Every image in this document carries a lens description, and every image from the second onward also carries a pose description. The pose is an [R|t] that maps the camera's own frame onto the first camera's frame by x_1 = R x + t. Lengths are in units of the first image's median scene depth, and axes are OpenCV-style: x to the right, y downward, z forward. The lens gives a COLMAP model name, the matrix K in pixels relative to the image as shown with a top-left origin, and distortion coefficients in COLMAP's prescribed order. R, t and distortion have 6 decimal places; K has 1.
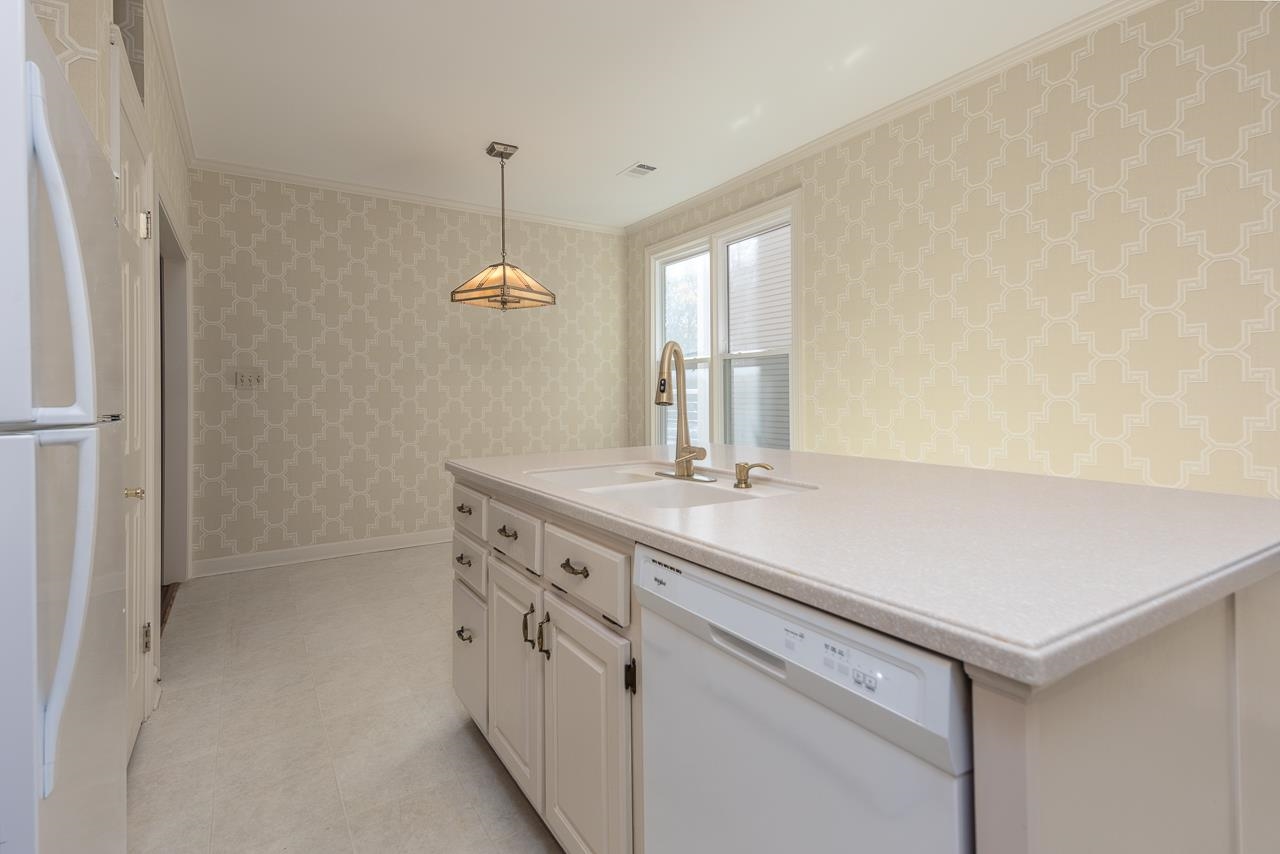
lens RADIAL K [[621.7, 0, 634.6], [0, 621.7, 417.4], [0, 0, 1]] dist [0.042183, -0.005470]
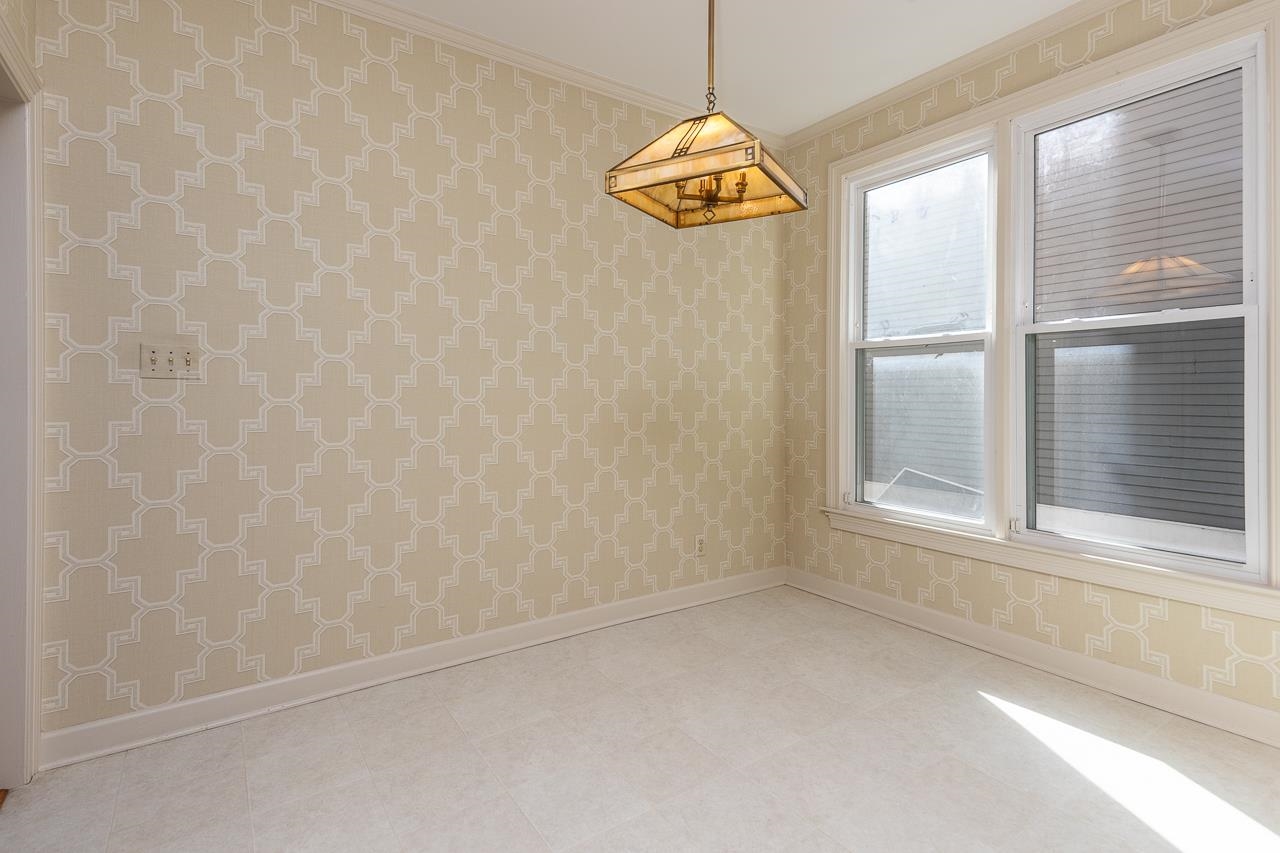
lens RADIAL K [[621.7, 0, 644.6], [0, 621.7, 423.3], [0, 0, 1]] dist [0.042183, -0.005470]
pose [[0.998824, 0.007781, 0.047850, -0.234418], [-0.008250, 0.999920, 0.009622, -0.015379], [-0.047771, -0.010005, 0.998808, 0.436393]]
